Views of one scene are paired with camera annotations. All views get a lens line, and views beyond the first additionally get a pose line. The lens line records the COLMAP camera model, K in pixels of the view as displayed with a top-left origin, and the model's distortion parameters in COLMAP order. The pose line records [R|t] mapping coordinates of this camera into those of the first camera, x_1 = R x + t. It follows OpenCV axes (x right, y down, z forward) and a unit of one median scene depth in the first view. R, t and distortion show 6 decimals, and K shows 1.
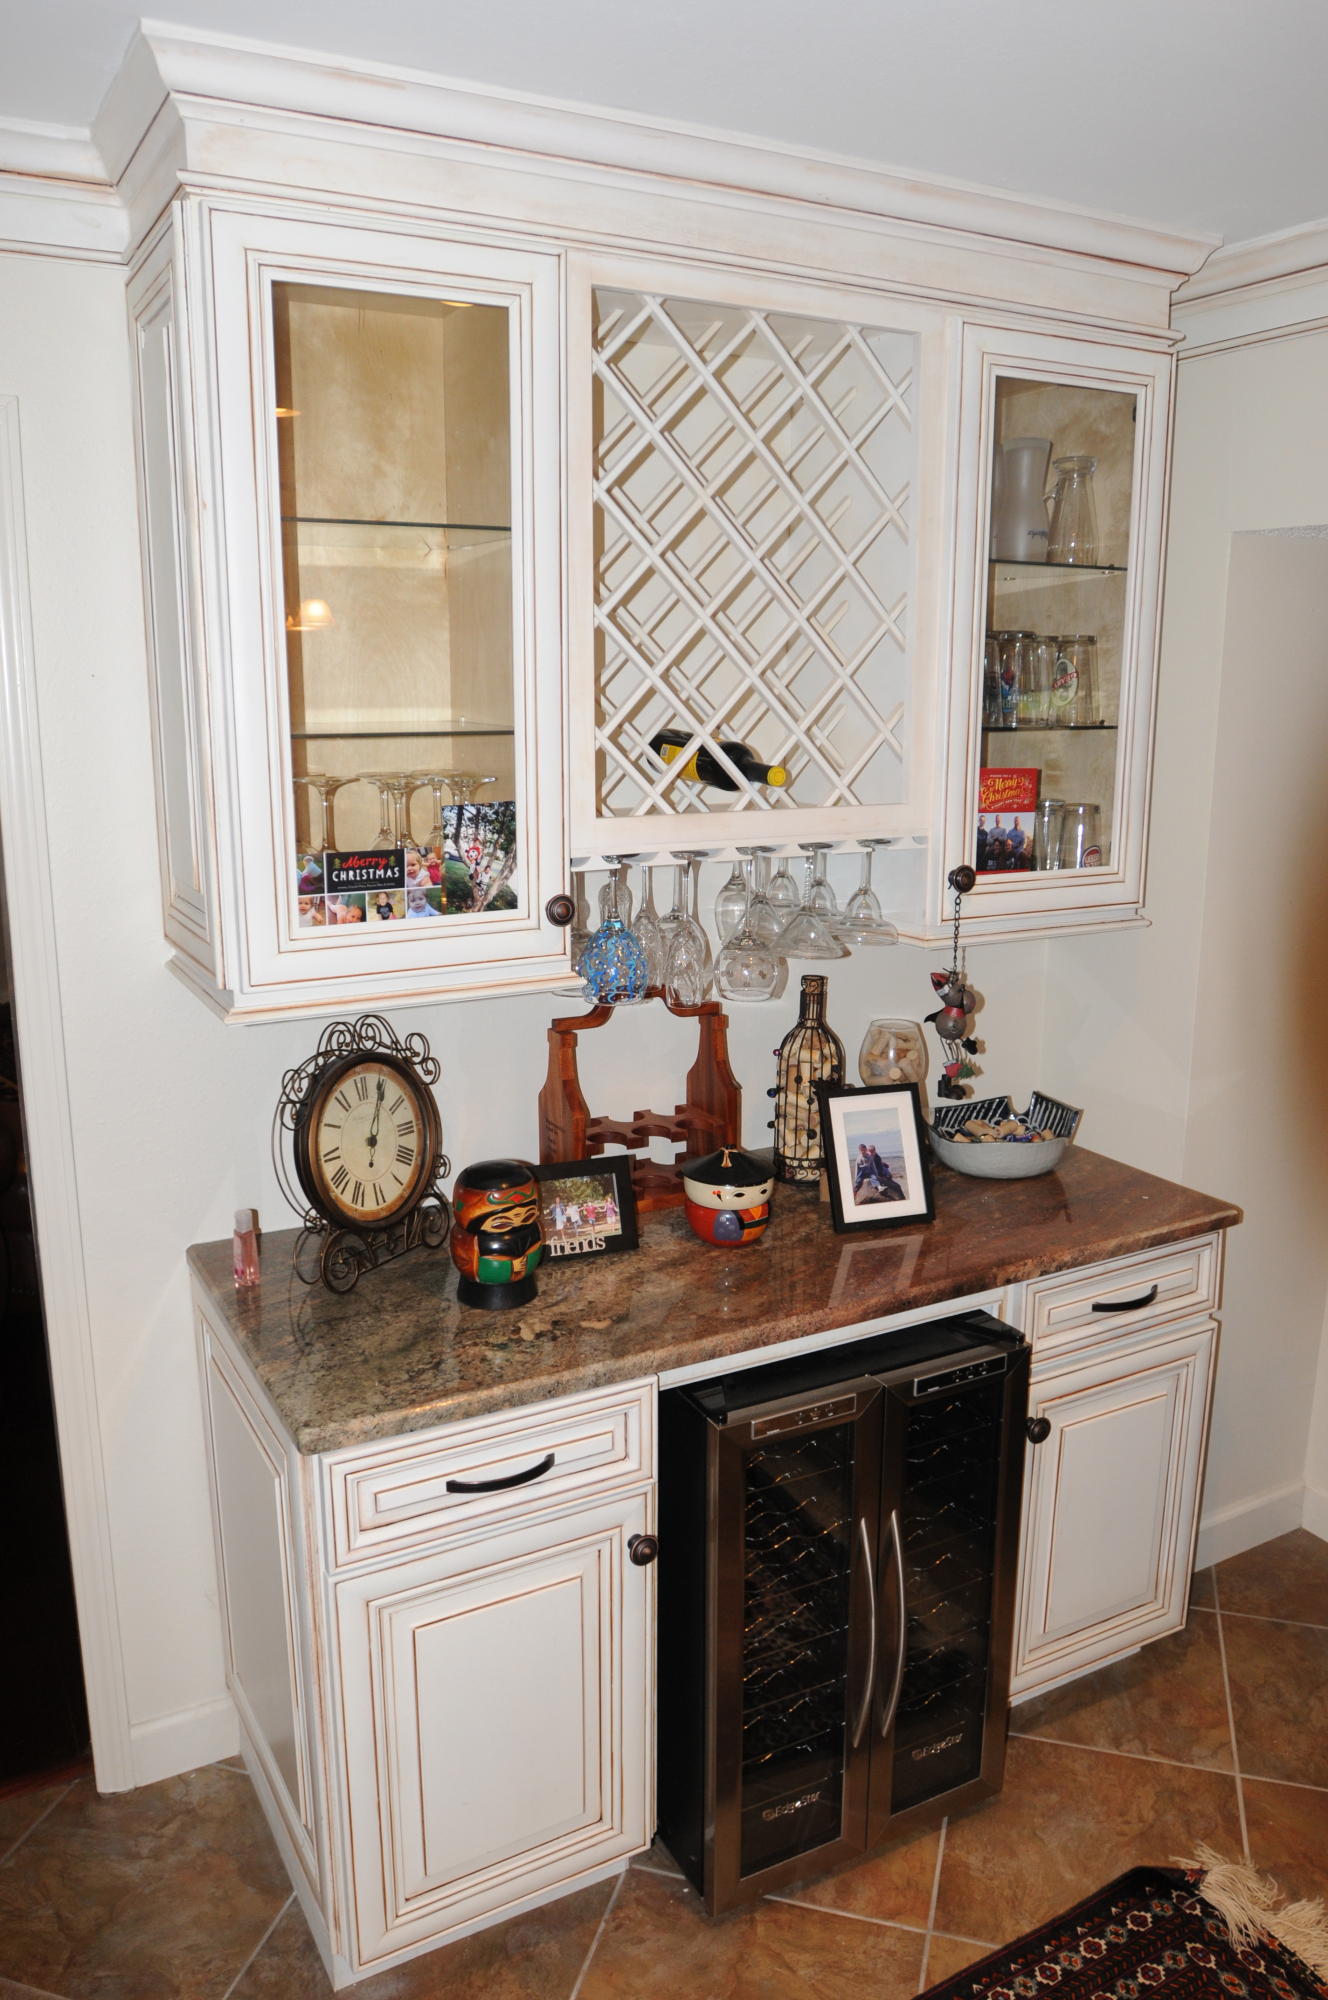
lens RADIAL K [[1473.9, 0, 657.4], [0, 1473.9, 993.8], [0, 0, 1]] dist [-0.081109, 0.045531]
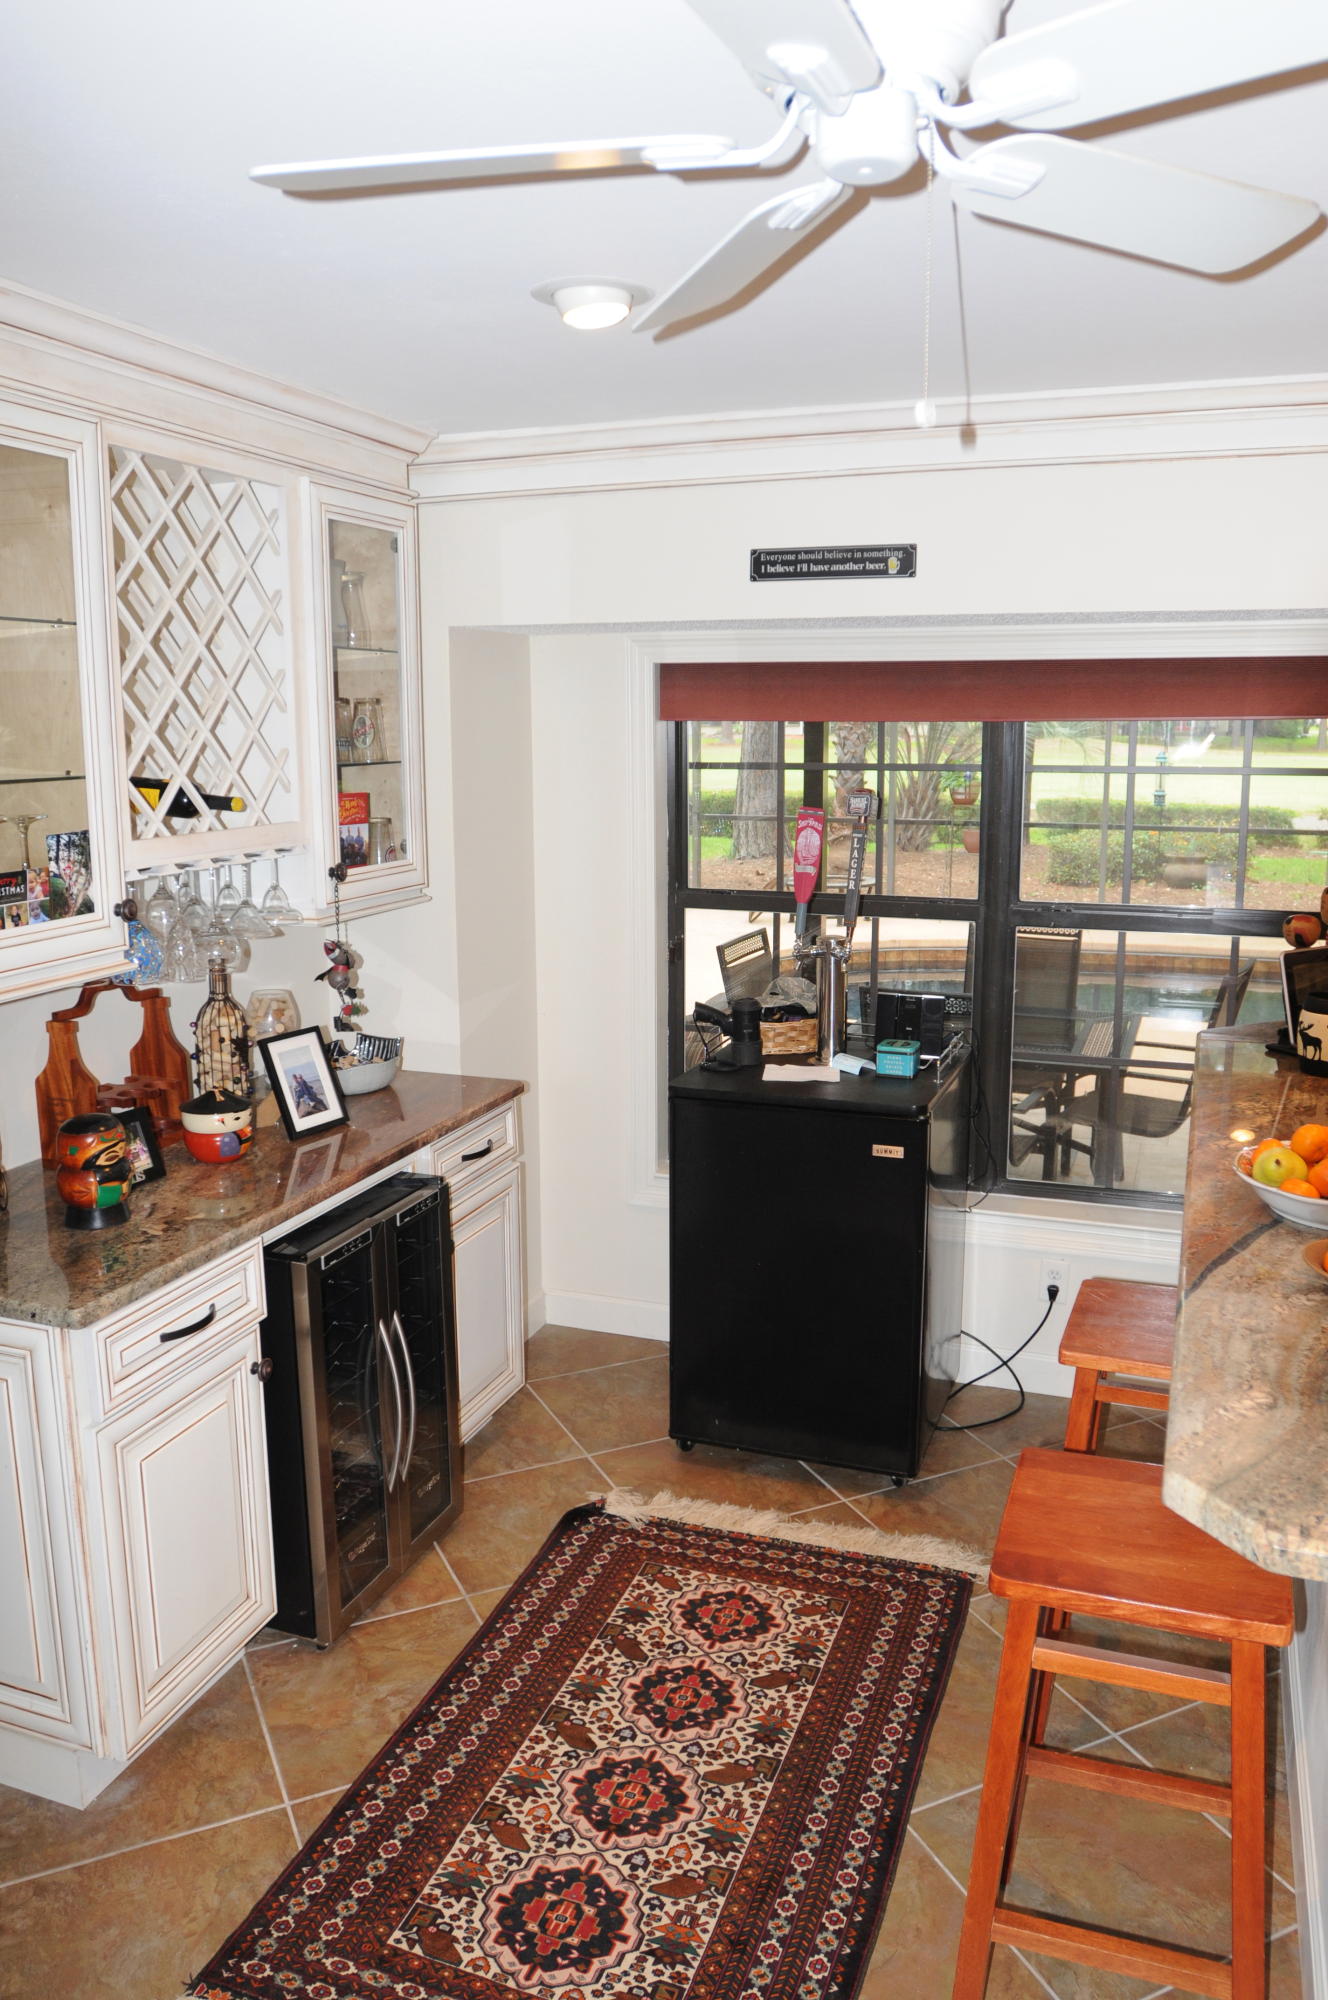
lens RADIAL K [[1473.9, 0, 657.4], [0, 1473.9, 993.8], [0, 0, 1]] dist [-0.081109, 0.045531]
pose [[0.754435, -0.125537, 0.644258, -0.492023], [0.145569, 0.989097, 0.022268, 0.050320], [-0.640030, 0.076984, 0.764484, -0.262094]]
